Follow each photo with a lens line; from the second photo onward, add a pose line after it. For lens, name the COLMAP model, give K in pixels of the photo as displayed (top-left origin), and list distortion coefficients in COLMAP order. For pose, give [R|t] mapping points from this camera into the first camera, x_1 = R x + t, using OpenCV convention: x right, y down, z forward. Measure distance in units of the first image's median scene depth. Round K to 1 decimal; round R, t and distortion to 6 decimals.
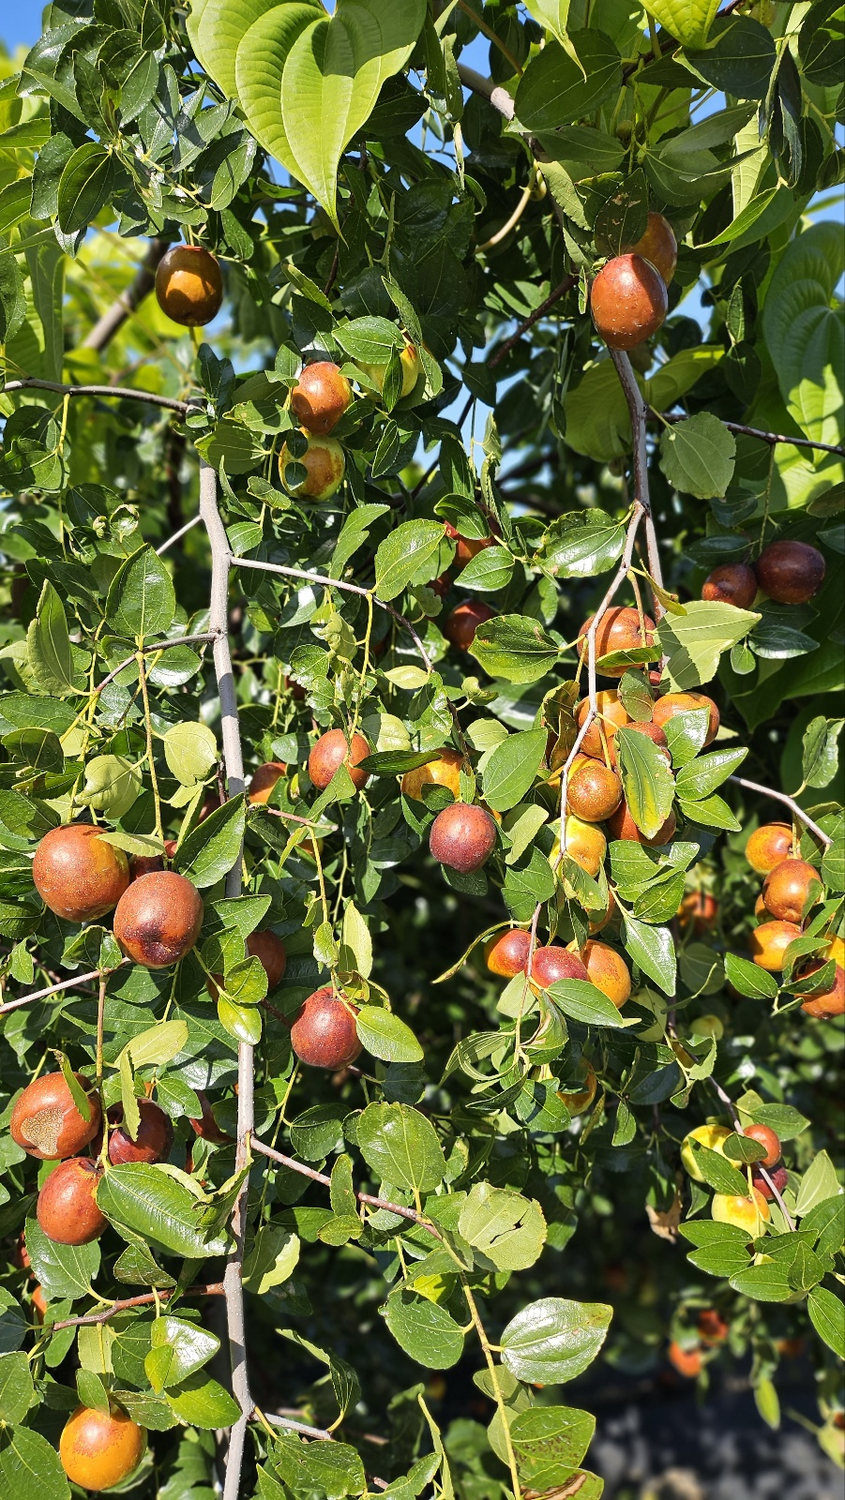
lens RADIAL K [[1157.6, 0, 422.5], [0, 1157.6, 750.0], [0, 0, 1]] dist [0.074502, -0.001797]
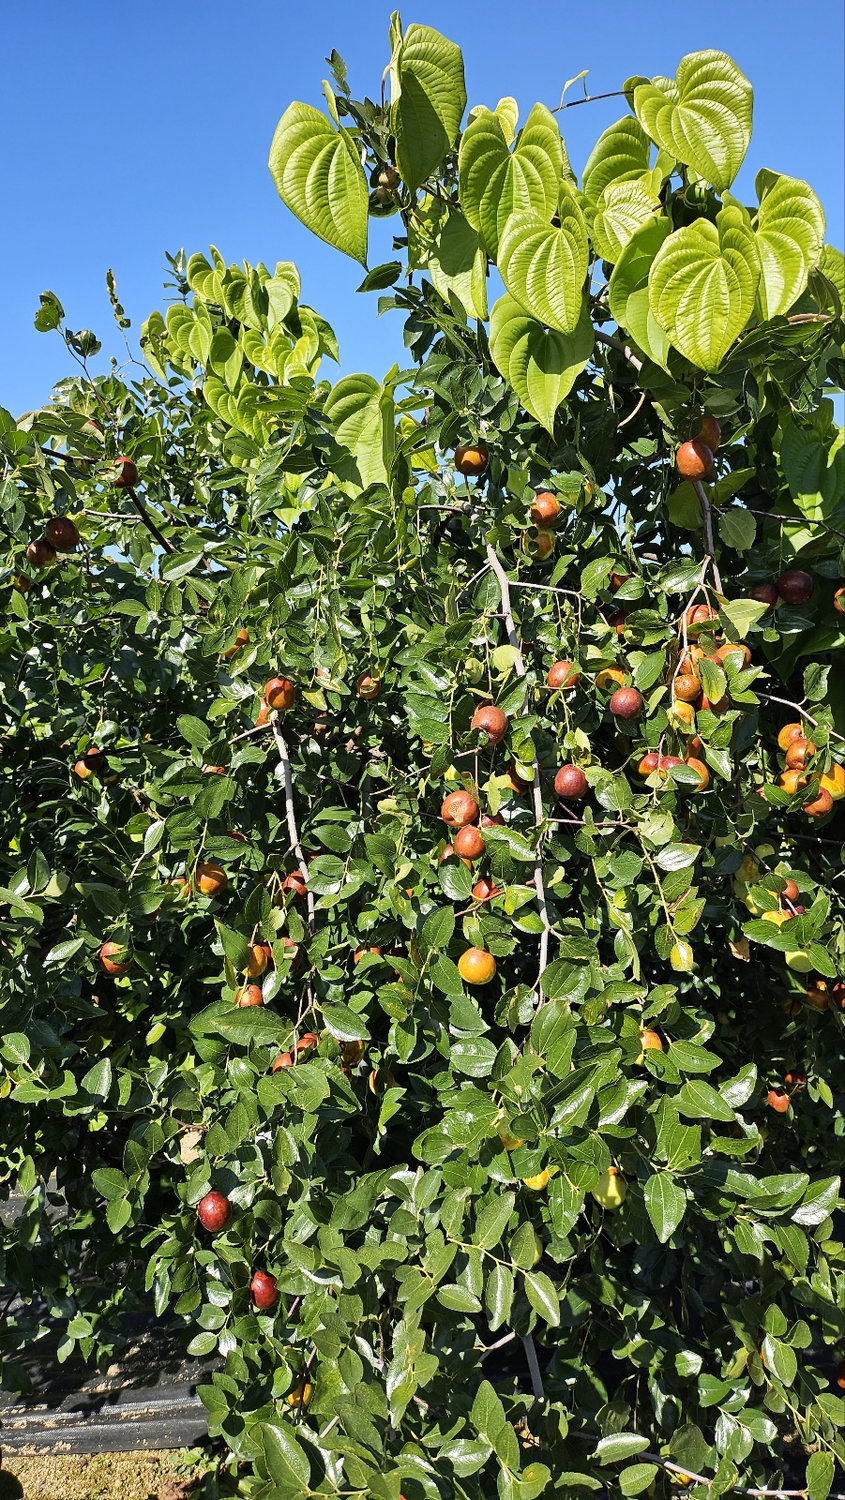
lens RADIAL K [[1157.6, 0, 422.5], [0, 1157.6, 750.0], [0, 0, 1]] dist [0.074502, -0.001797]
pose [[0.994538, -0.030250, -0.099897, -0.112872], [0.022917, 0.997013, -0.073758, 0.270060], [0.101830, 0.071065, 0.992260, -1.039598]]
